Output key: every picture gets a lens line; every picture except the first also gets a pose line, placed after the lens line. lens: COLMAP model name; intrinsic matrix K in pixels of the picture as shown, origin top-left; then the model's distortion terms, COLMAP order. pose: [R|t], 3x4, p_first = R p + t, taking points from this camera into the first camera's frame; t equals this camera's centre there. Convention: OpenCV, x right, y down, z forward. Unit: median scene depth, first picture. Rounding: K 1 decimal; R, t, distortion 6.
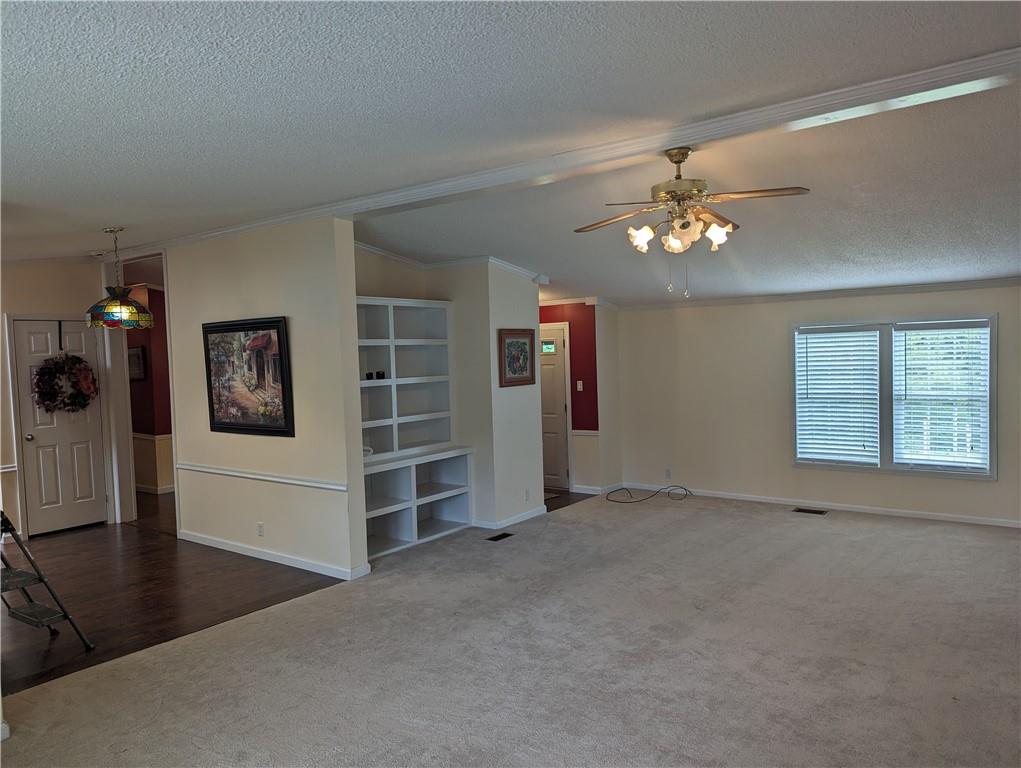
lens RADIAL K [[720.3, 0, 481.2], [0, 720.3, 379.1], [0, 0, 1]] dist [0.032465, -0.019006]
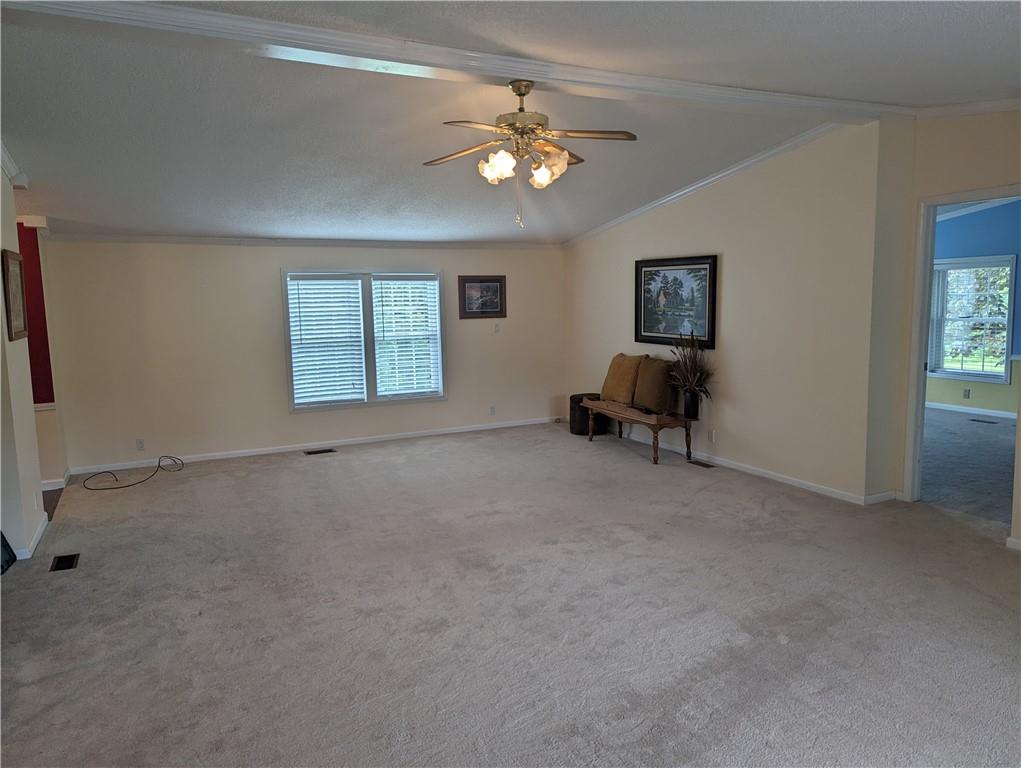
lens RADIAL K [[720.3, 0, 541.7], [0, 720.3, 384.1], [0, 0, 1]] dist [0.032465, -0.019006]
pose [[0.415694, -0.089198, 0.905120, -0.353727], [0.036347, 0.996013, 0.081462, 0.012860], [-0.908778, -0.000965, 0.417279, 0.285976]]
